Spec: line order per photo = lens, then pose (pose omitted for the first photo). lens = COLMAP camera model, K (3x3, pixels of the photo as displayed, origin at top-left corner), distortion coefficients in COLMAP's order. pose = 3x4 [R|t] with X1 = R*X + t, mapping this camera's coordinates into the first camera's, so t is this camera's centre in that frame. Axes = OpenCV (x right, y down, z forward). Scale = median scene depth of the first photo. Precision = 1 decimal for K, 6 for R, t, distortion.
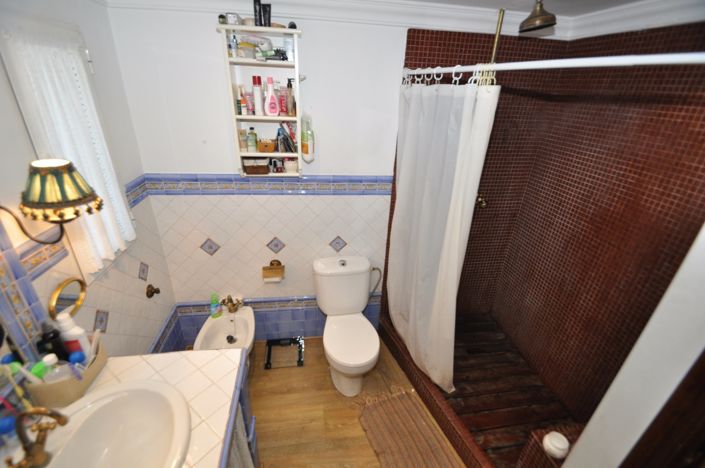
lens RADIAL K [[310.4, 0, 349.9], [0, 310.4, 242.6], [0, 0, 1]] dist [0.018318, -0.018026]
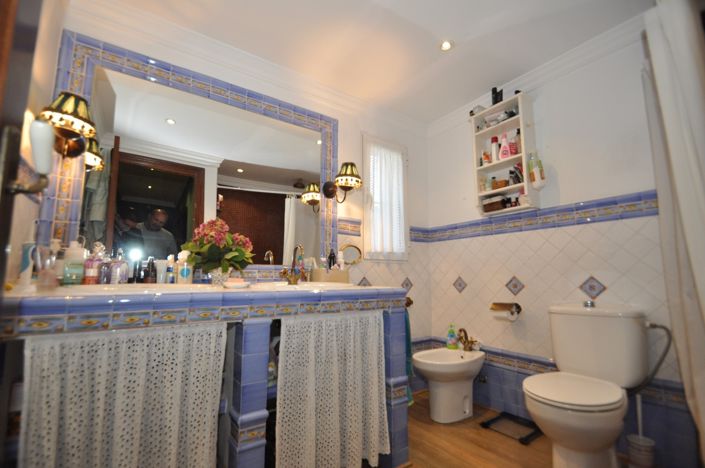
lens RADIAL K [[310.4, 0, 349.9], [0, 310.4, 242.6], [0, 0, 1]] dist [0.018318, -0.018026]
pose [[0.438150, -0.147577, -0.886705, 0.510032], [-0.378707, 0.864311, -0.330981, 0.498236], [0.815233, 0.480821, 0.322809, 0.244673]]
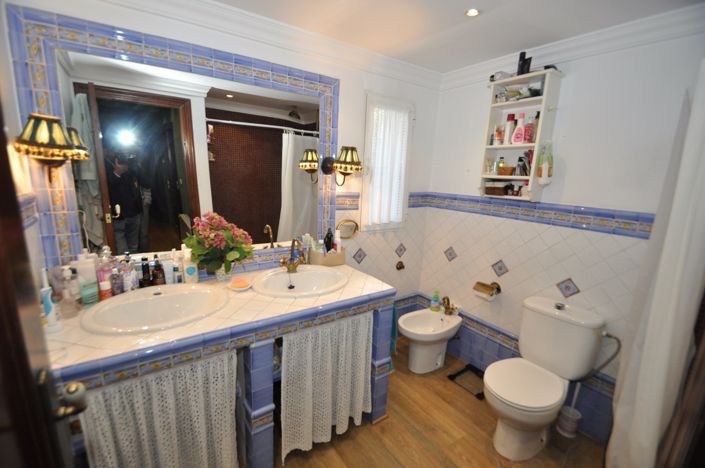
lens RADIAL K [[310.4, 0, 349.9], [0, 310.4, 242.6], [0, 0, 1]] dist [0.018318, -0.018026]
pose [[0.441679, 0.173814, -0.880175, 0.536177], [-0.414964, 0.909387, -0.028650, 0.205233], [0.795440, 0.377895, 0.473784, 0.094011]]
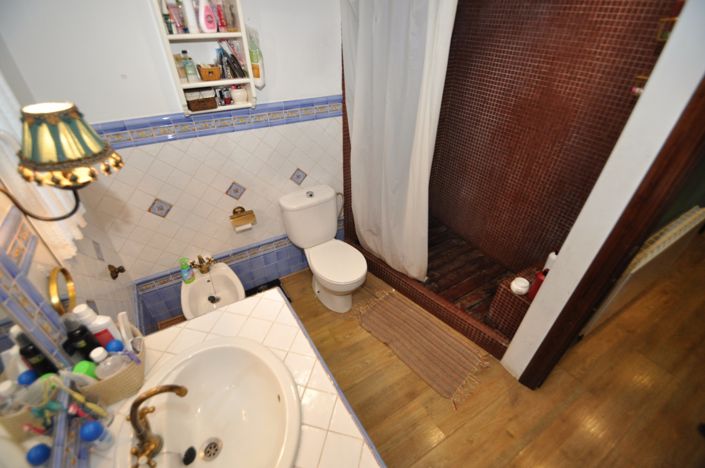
lens RADIAL K [[310.4, 0, 349.9], [0, 310.4, 242.6], [0, 0, 1]] dist [0.018318, -0.018026]
pose [[0.923819, -0.257952, 0.282878, -0.274772], [0.195840, 0.953339, 0.229763, 0.011316], [-0.328947, -0.156860, 0.931230, 0.007501]]
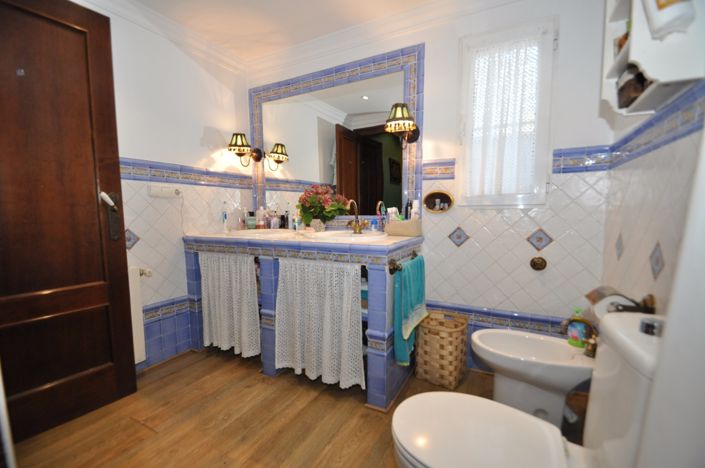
lens RADIAL K [[310.4, 0, 349.9], [0, 310.4, 242.6], [0, 0, 1]] dist [0.018318, -0.018026]
pose [[-0.597043, 0.041095, -0.801156, 0.485605], [-0.370336, 0.871781, 0.320702, 0.006840], [0.711611, 0.488170, -0.505272, 1.092308]]
